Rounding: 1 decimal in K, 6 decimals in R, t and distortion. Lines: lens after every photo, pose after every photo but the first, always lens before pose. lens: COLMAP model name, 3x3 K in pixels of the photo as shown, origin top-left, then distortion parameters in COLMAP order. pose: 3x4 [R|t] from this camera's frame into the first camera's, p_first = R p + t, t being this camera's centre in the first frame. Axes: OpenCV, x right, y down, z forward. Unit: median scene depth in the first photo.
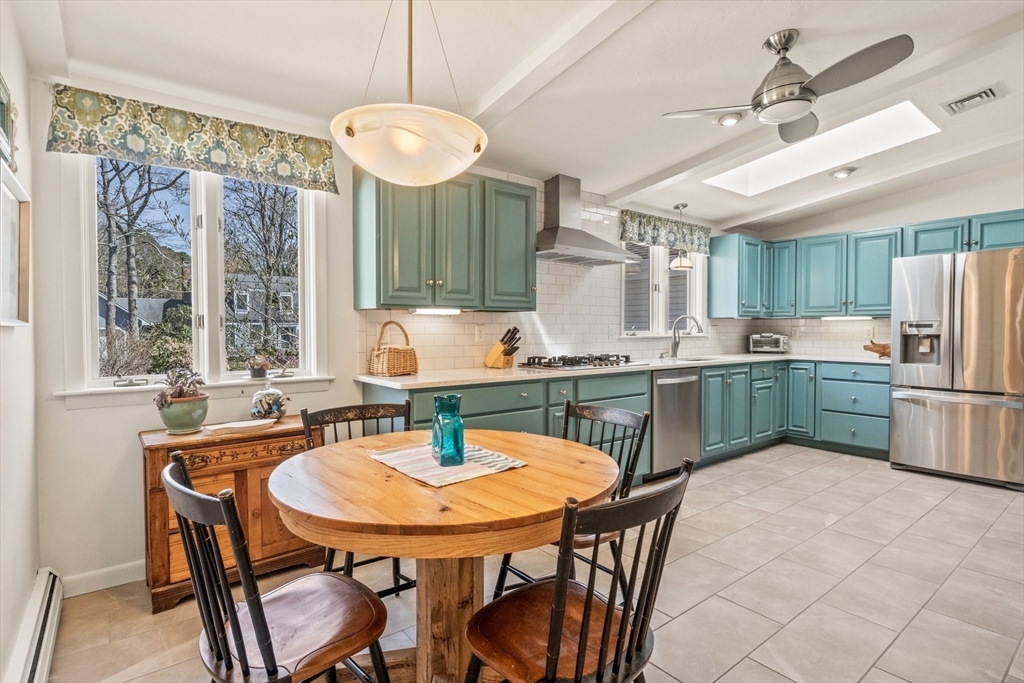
lens RADIAL K [[505.1, 0, 517.9], [0, 505.1, 337.6], [0, 0, 1]] dist [-0.009493, -0.000244]
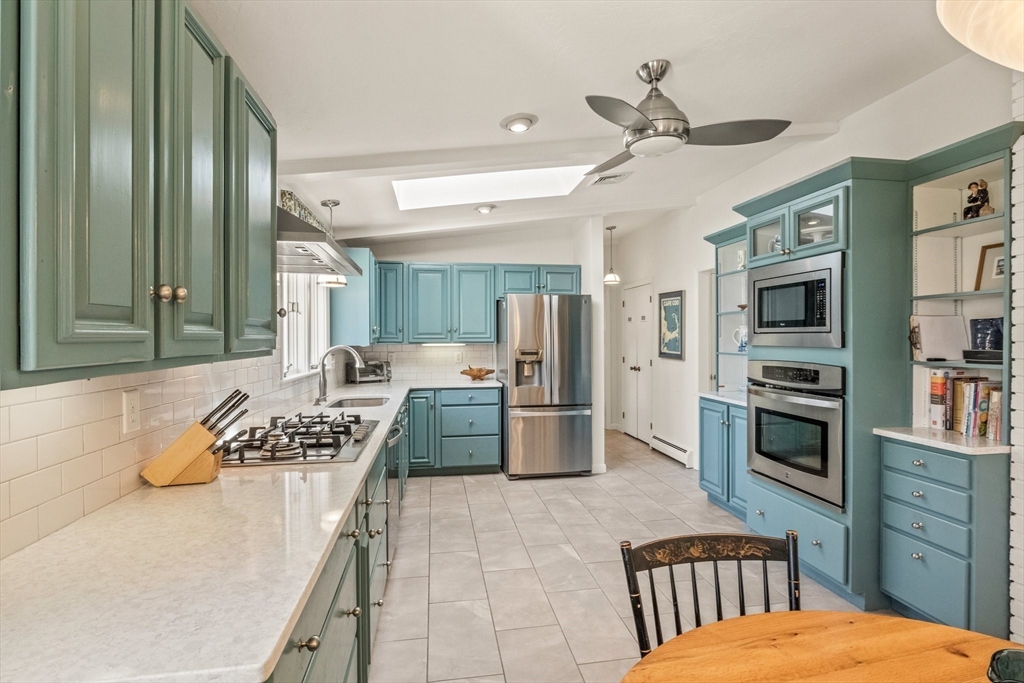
lens RADIAL K [[505.1, 0, 517.9], [0, 505.1, 337.6], [0, 0, 1]] dist [-0.009493, -0.000244]
pose [[0.487644, -0.003388, 0.873036, -0.220412], [0.024308, 0.999657, -0.009698, -0.044732], [-0.872704, 0.025951, 0.487559, 0.402242]]
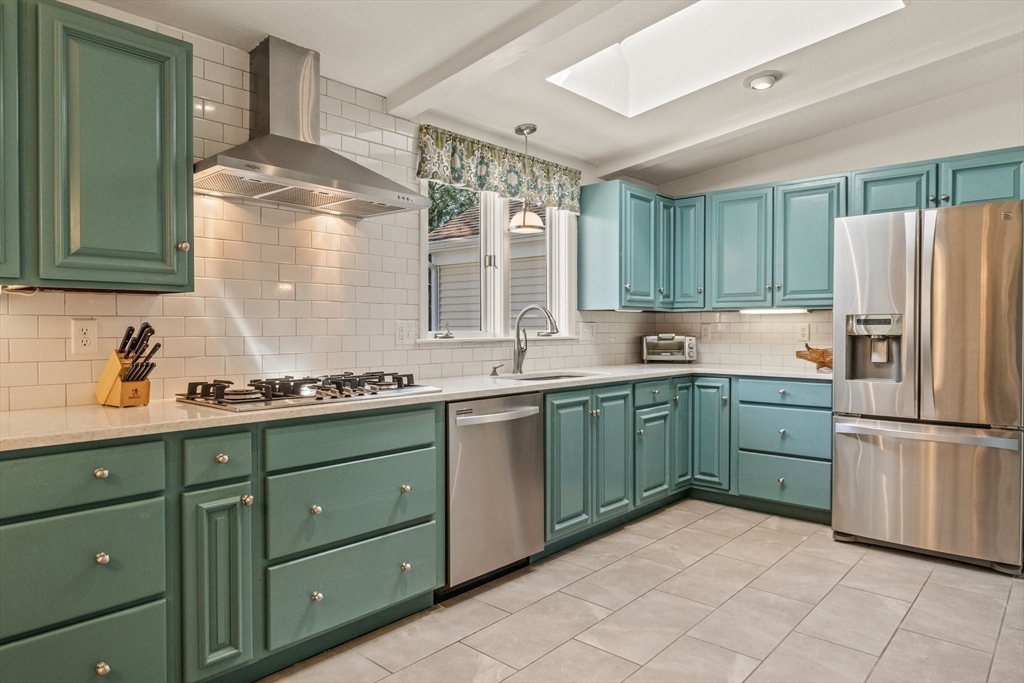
lens RADIAL K [[635.7, 0, 517.1], [0, 635.7, 337.2], [0, 0, 1]] dist [-0.006332, -0.001465]
pose [[0.983973, -0.004022, 0.178275, 0.181663], [0.004637, 0.999985, -0.003037, -0.002862], [-0.178260, 0.003815, 0.983976, 0.247784]]
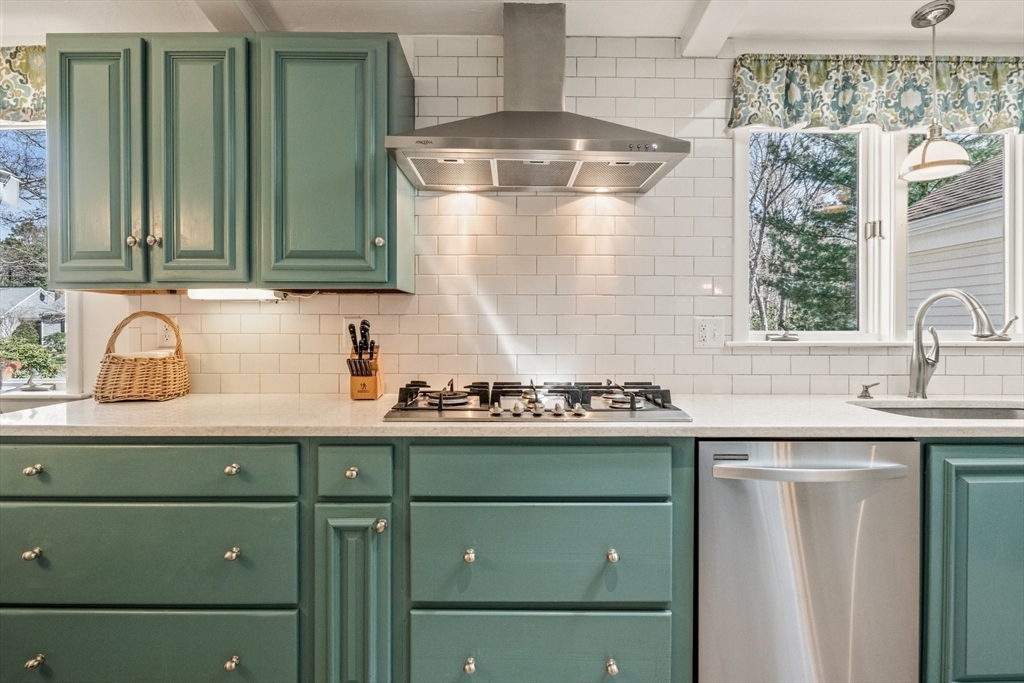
lens RADIAL K [[511.5, 0, 511.5], [0, 511.5, 328.1], [0, 0, 1]] dist [-0.009008, -0.000835]
pose [[0.791097, 0.003803, -0.611679, 0.322213], [-0.012937, 0.999861, -0.010515, -0.007678], [0.611554, 0.016232, 0.791036, 0.518680]]
